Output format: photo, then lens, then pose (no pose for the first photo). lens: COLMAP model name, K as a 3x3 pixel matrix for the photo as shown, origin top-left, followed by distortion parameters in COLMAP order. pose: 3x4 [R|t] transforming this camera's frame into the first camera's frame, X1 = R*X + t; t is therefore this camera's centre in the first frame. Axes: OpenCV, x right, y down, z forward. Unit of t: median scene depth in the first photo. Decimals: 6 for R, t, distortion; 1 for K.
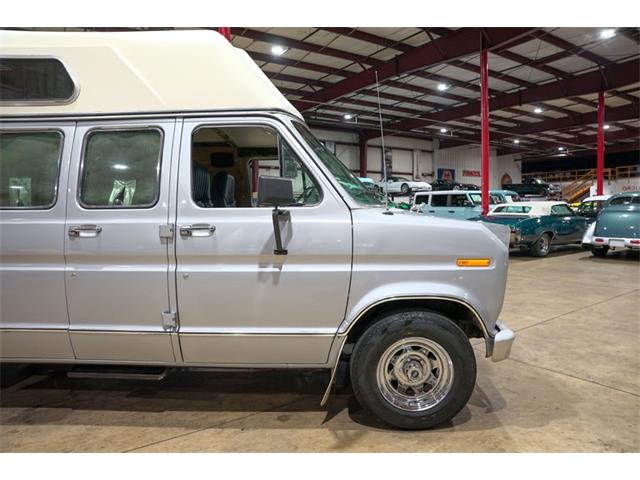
lens RADIAL K [[444.6, 0, 322.3], [0, 444.6, 230.1], [0, 0, 1]] dist [-0.138009, 0.114509]
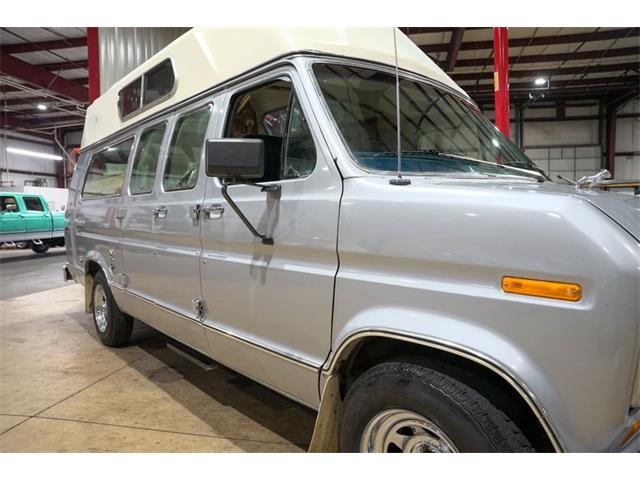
lens RADIAL K [[434.5, 0, 322.8], [0, 434.5, 242.5], [0, 0, 1]] dist [-0.131456, 0.101116]
pose [[0.694619, 0.053350, -0.717397, 0.308450], [-0.028087, 0.998497, 0.047059, 0.009635], [0.718829, -0.012538, 0.695074, 0.352627]]
